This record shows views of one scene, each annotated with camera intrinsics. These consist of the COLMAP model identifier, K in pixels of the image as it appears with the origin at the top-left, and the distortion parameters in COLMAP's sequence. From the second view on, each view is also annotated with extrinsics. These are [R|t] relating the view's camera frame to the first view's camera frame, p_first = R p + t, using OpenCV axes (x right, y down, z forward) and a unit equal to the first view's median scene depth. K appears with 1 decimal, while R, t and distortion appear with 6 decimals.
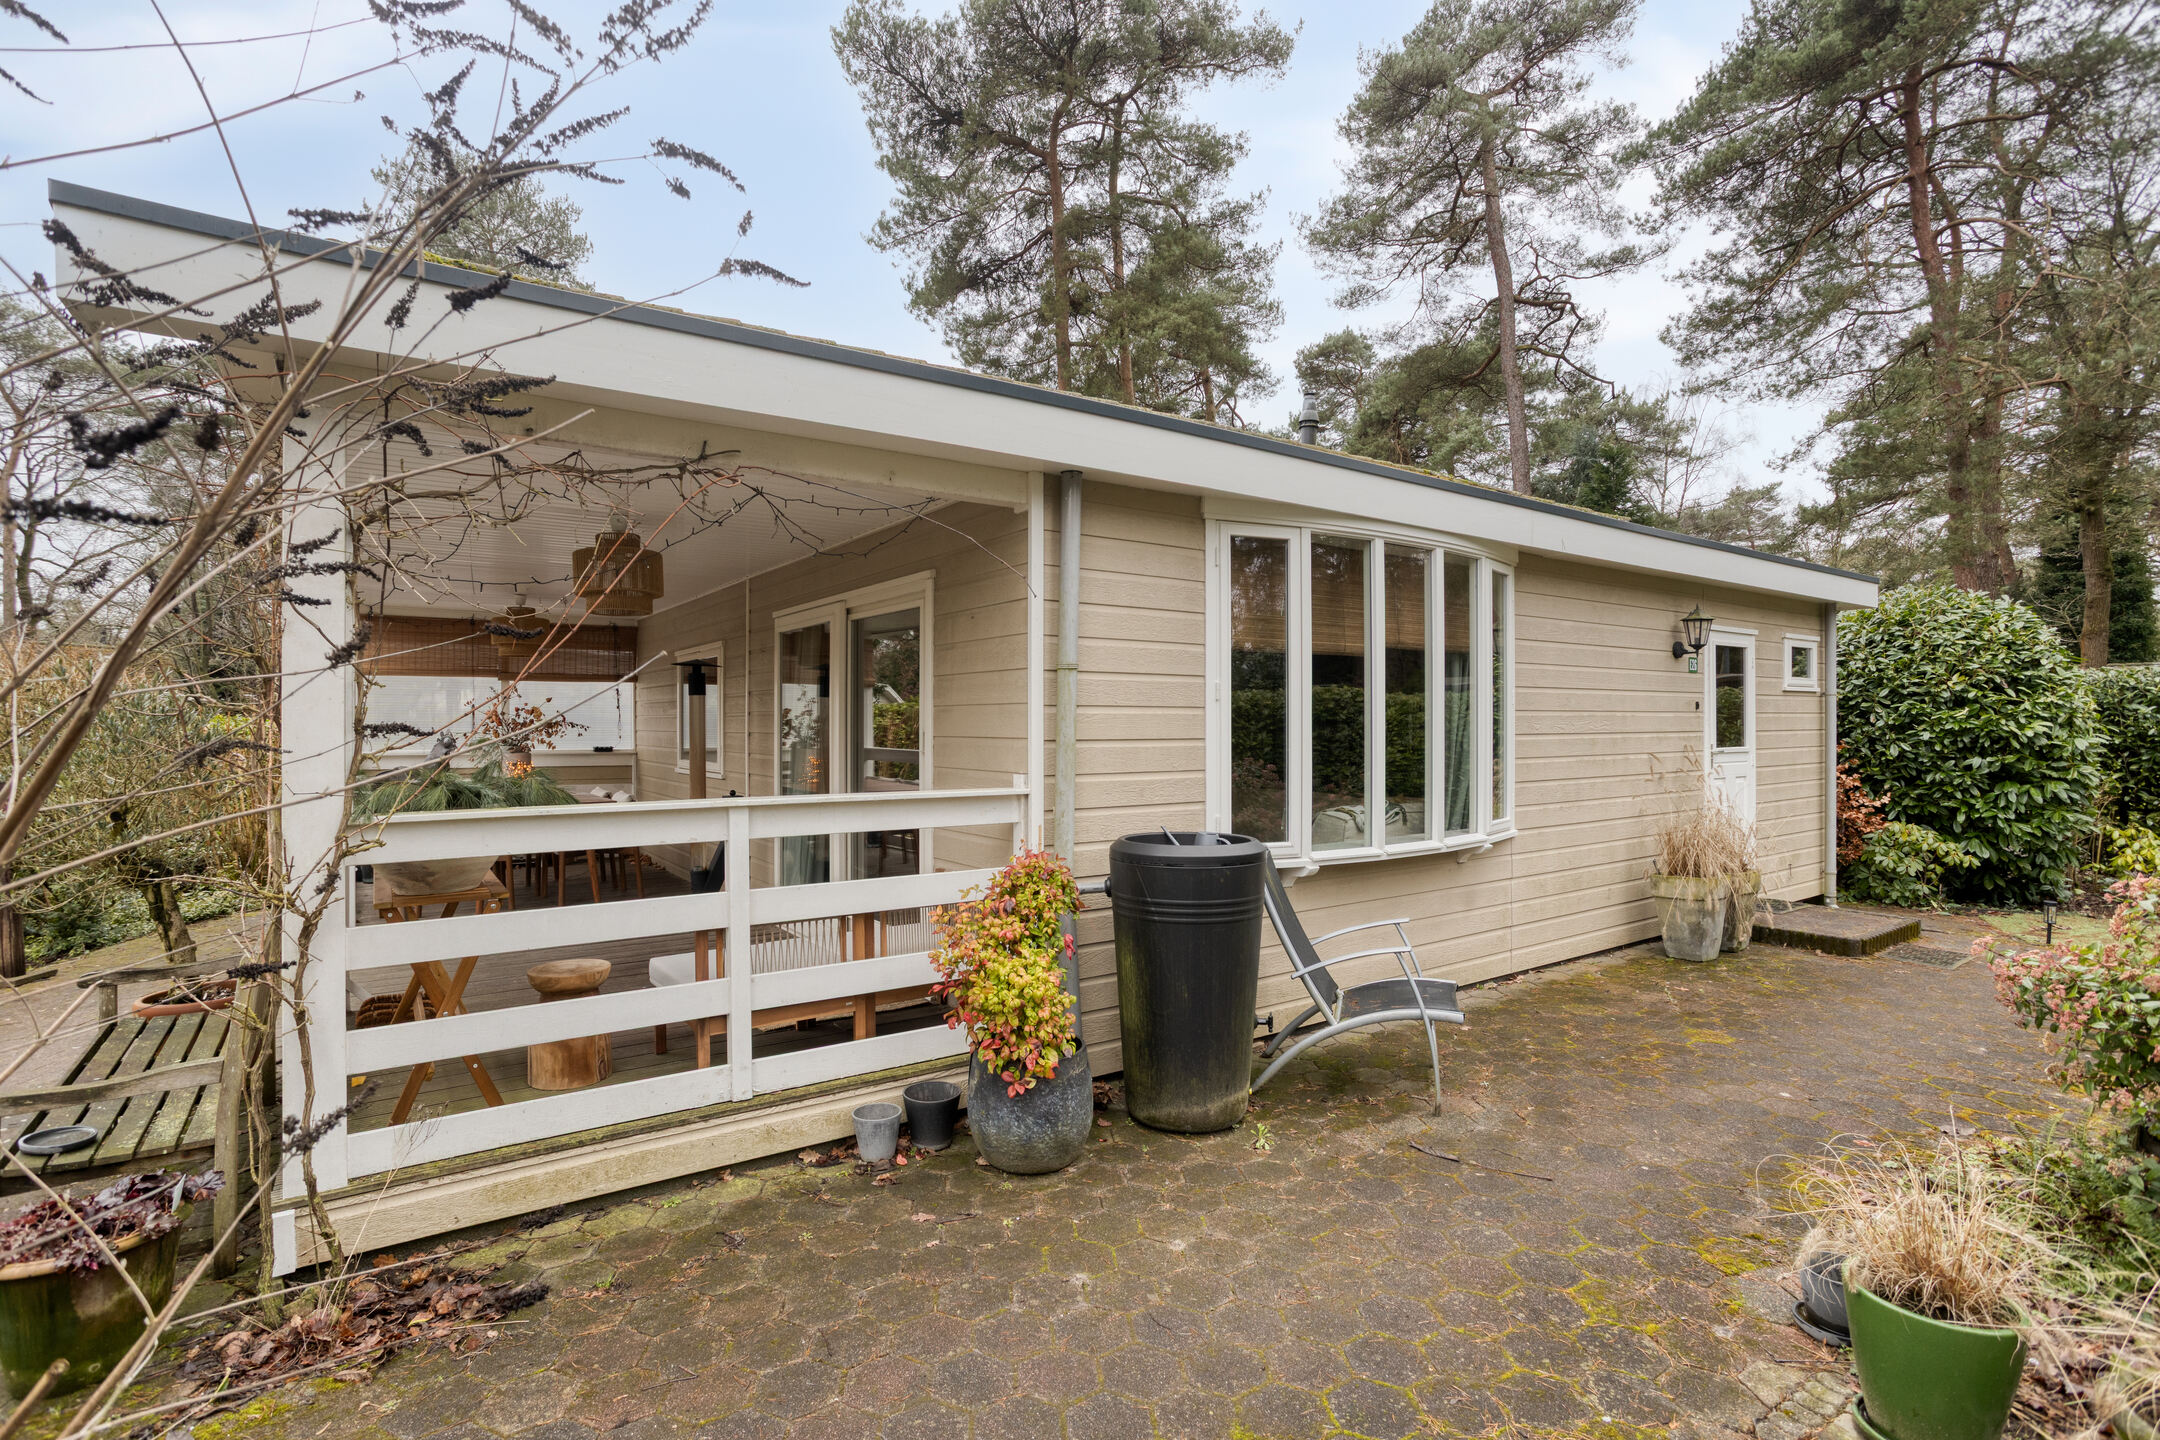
lens RADIAL K [[1035.6, 0, 1067.1], [0, 1035.6, 716.9], [0, 0, 1]] dist [-0.003589, 0.000088]
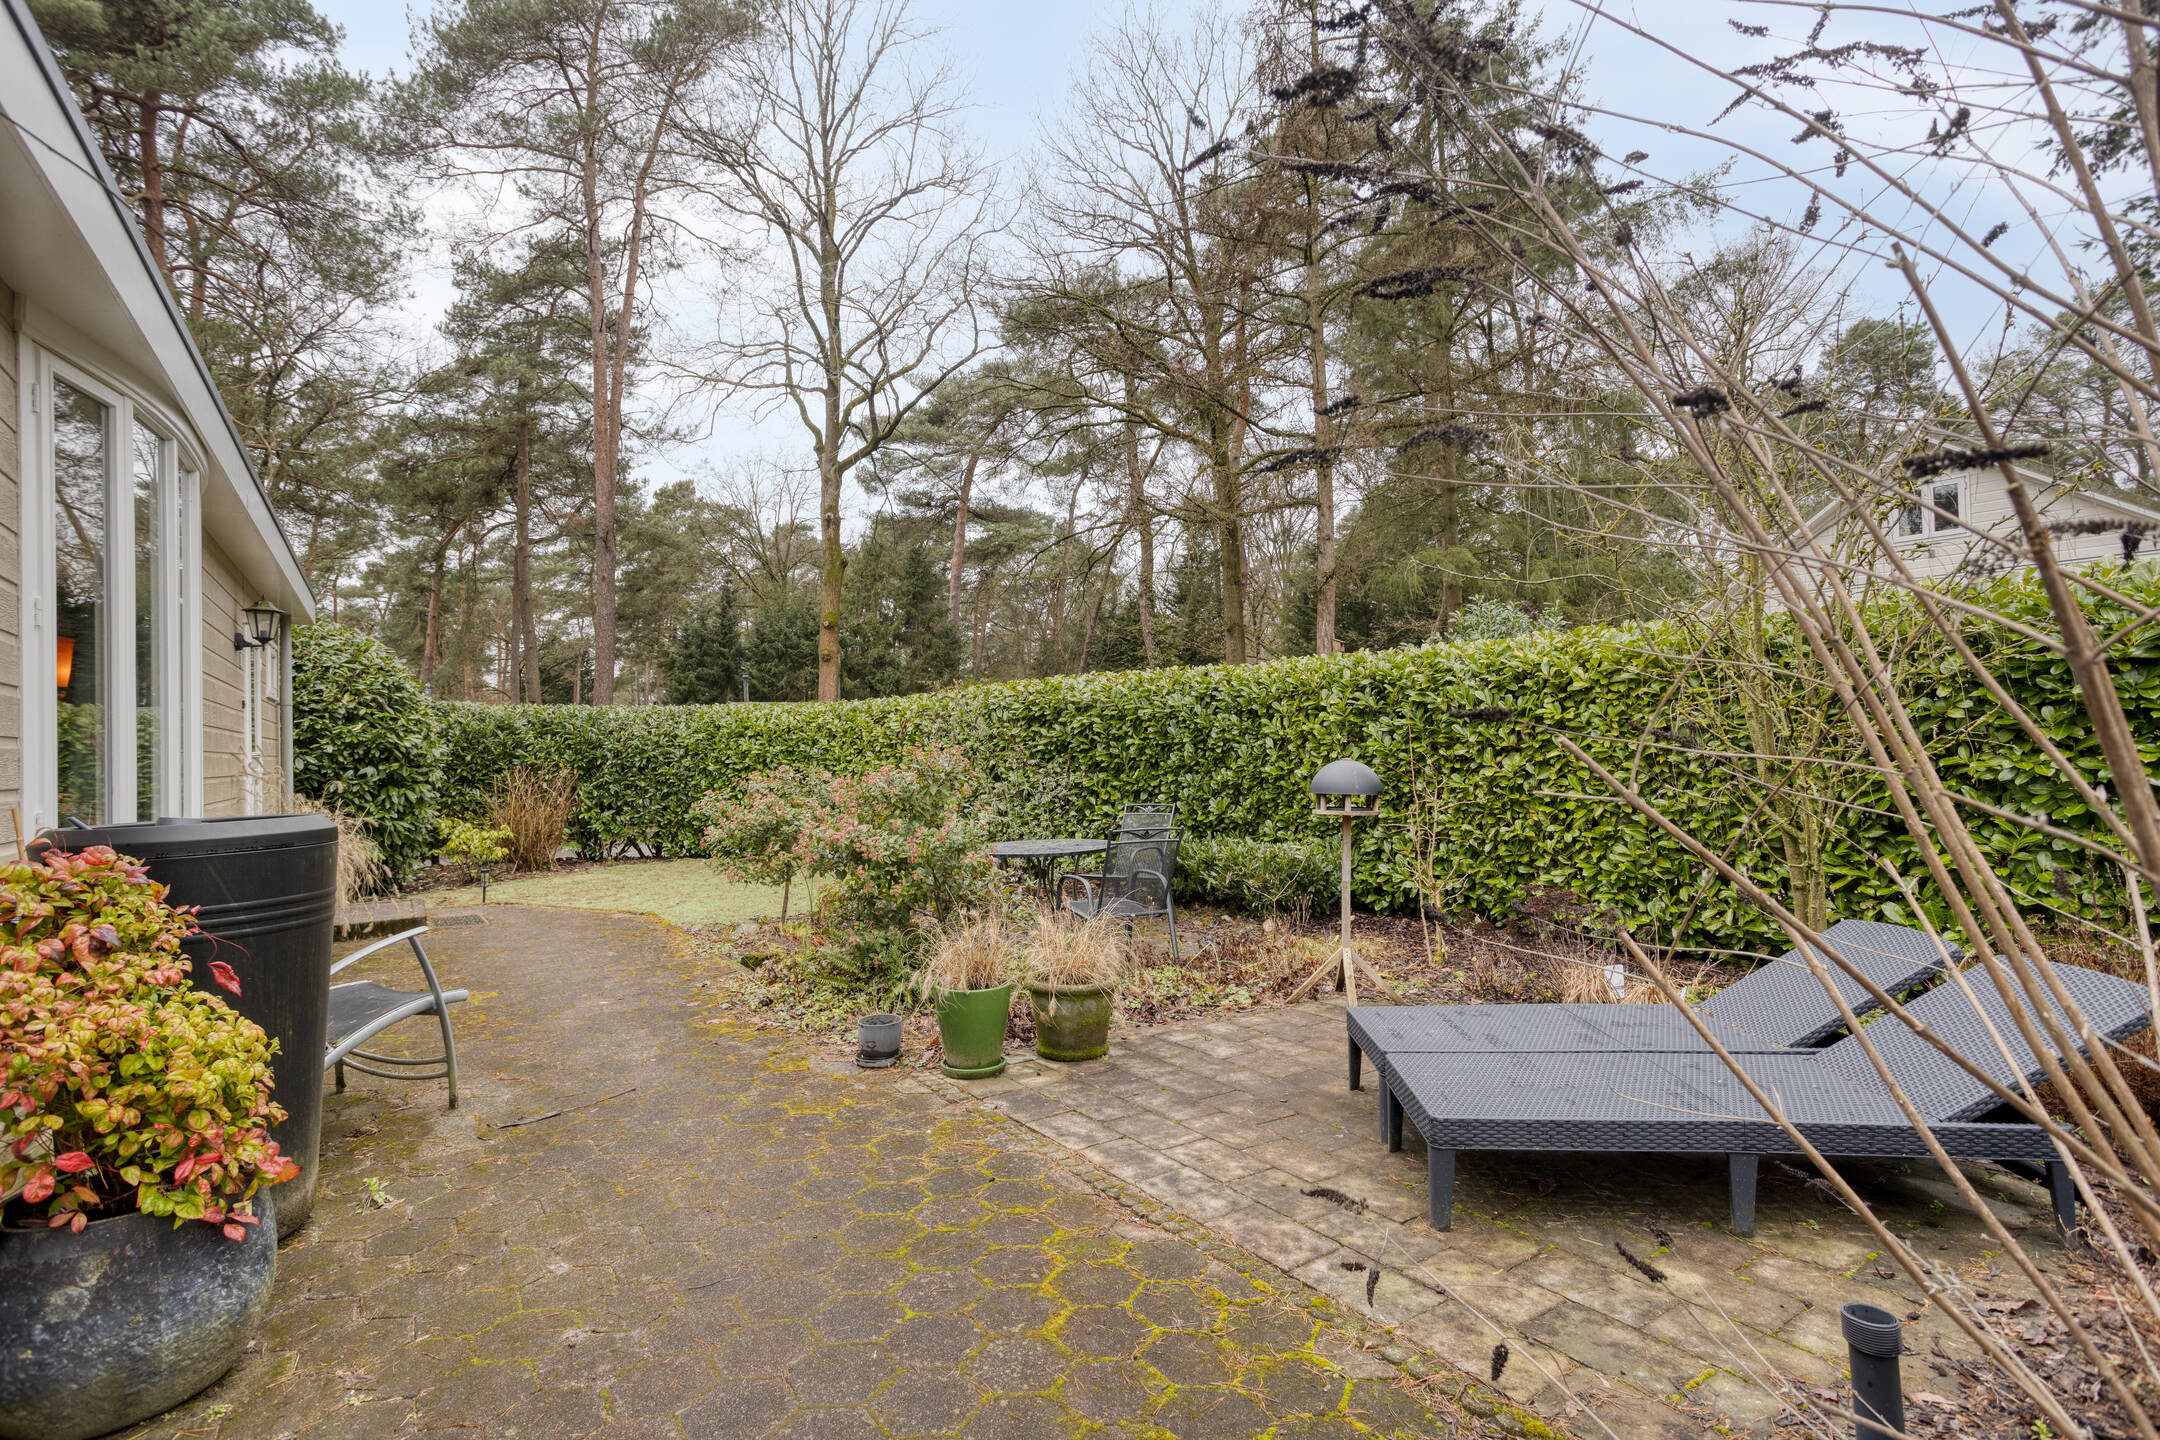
lens RADIAL K [[1035.6, 0, 1068.8], [0, 1035.6, 723.9], [0, 0, 1]] dist [-0.003589, 0.000088]
pose [[0.038632, 0.019195, 0.999069, -0.231336], [0.026177, 0.999453, -0.020214, 0.035423], [-0.998911, 0.026933, 0.038108, 0.182878]]
